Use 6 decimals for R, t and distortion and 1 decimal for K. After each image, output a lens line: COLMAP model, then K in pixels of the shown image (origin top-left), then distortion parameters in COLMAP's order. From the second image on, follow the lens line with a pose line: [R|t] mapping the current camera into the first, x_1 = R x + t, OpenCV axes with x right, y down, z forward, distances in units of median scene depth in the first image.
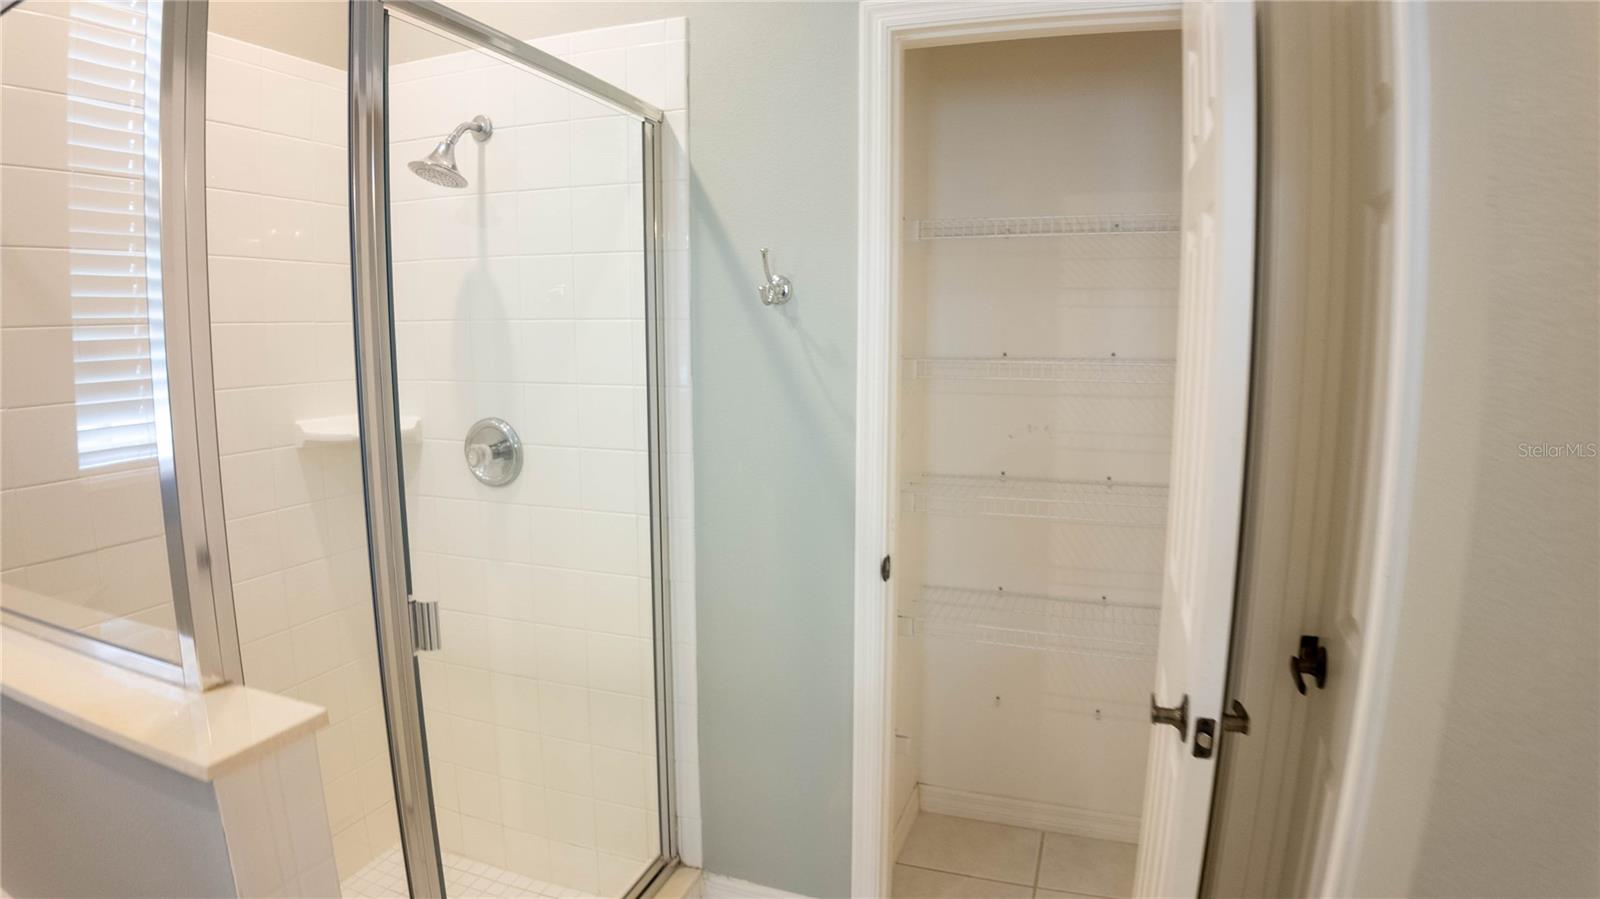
lens RADIAL K [[845.6, 0, 808.2], [0, 845.6, 450.3], [0, 0, 1]] dist [-0.067312, -0.047217]
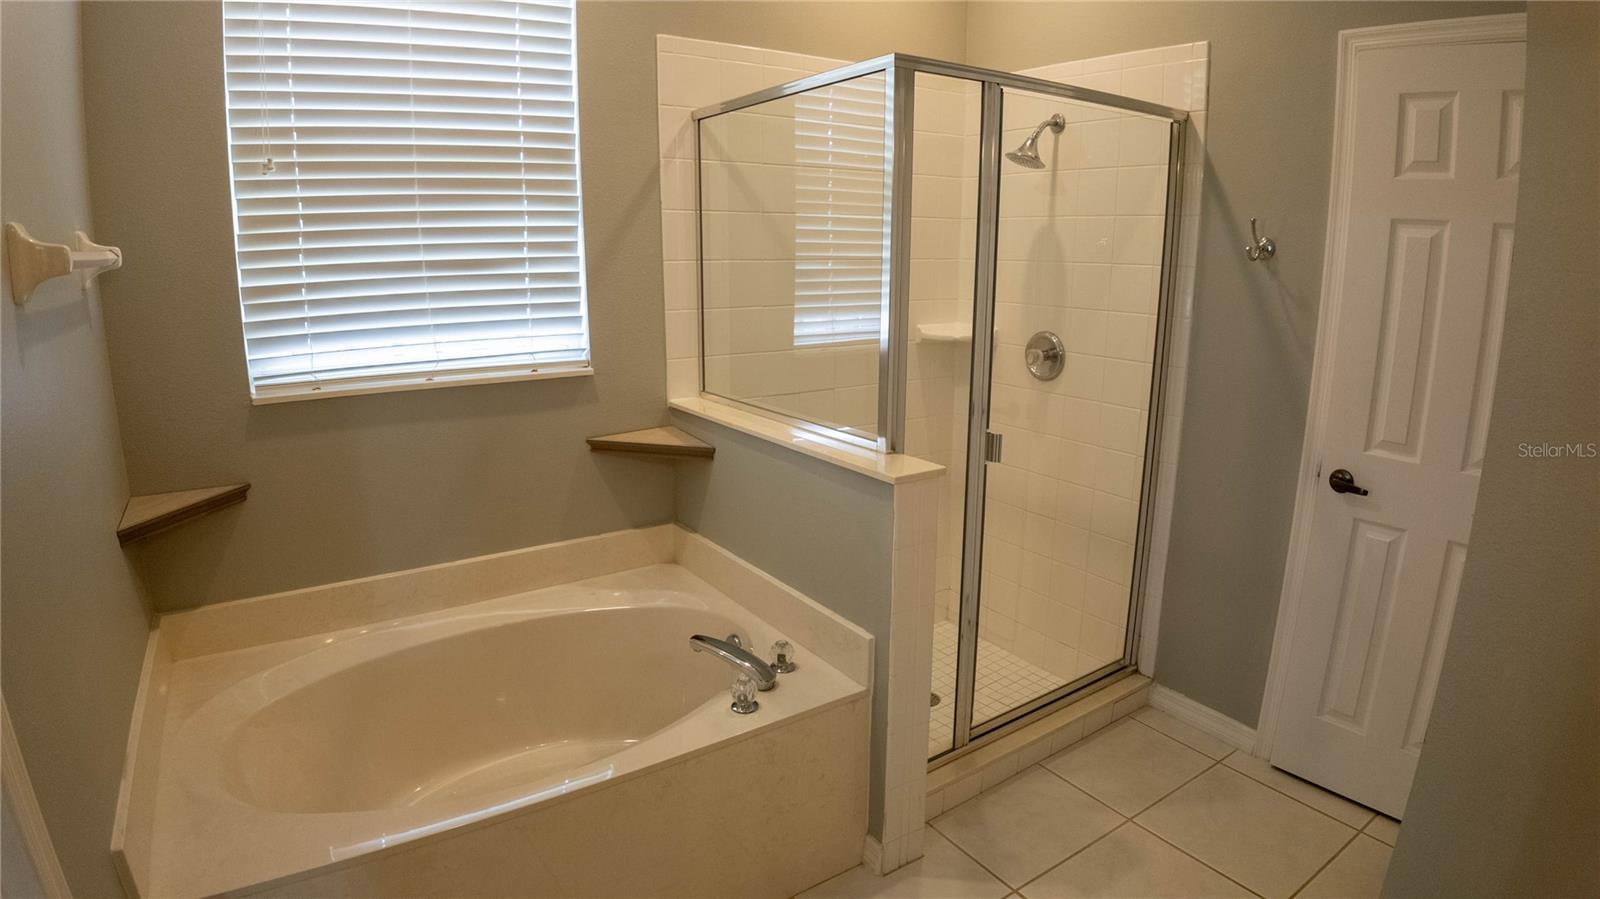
lens RADIAL K [[845.6, 0, 808.2], [0, 845.6, 450.3], [0, 0, 1]] dist [-0.067312, -0.047217]
pose [[0.800305, 0.138512, -0.583375, 0.182438], [-0.081917, 0.989087, 0.122463, 0.021169], [0.593971, -0.050219, 0.802917, -0.457971]]
